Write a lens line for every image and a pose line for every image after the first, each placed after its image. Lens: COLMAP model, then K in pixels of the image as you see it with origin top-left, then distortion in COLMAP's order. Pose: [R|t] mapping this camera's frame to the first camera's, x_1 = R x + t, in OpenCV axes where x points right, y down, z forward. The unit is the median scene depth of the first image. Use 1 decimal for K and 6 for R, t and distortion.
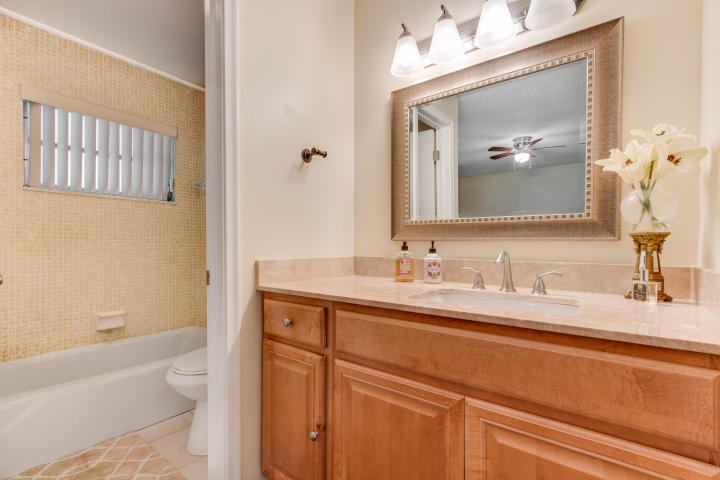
lens RADIAL K [[334.0, 0, 355.3], [0, 334.0, 244.1], [0, 0, 1]] dist [0.014705, -0.000340]
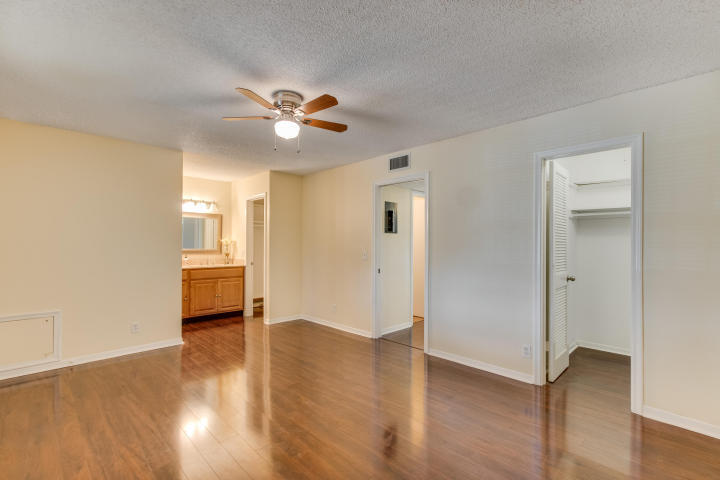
lens RADIAL K [[331.1, 0, 352.1], [0, 331.1, 240.1], [0, 0, 1]] dist [-0.000052, -0.000076]
pose [[0.150444, 0.008866, 0.988579, -2.030139], [-0.010003, 0.999922, -0.007446, -0.106116], [-0.988568, -0.008769, 0.150521, -0.921016]]
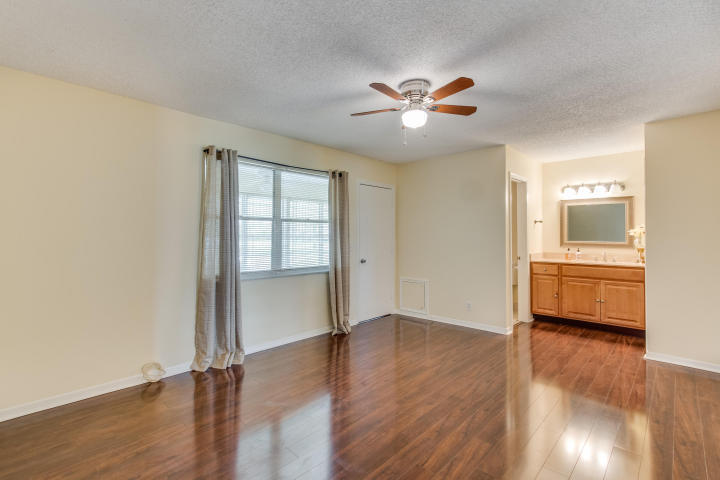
lens RADIAL K [[331.1, 0, 352.1], [0, 331.1, 240.1], [0, 0, 1]] dist [-0.000052, -0.000076]
pose [[0.993818, -0.003109, -0.110981, -1.046234], [0.005141, 0.999824, 0.018033, -0.102445], [0.110905, -0.018492, 0.993659, -1.619823]]
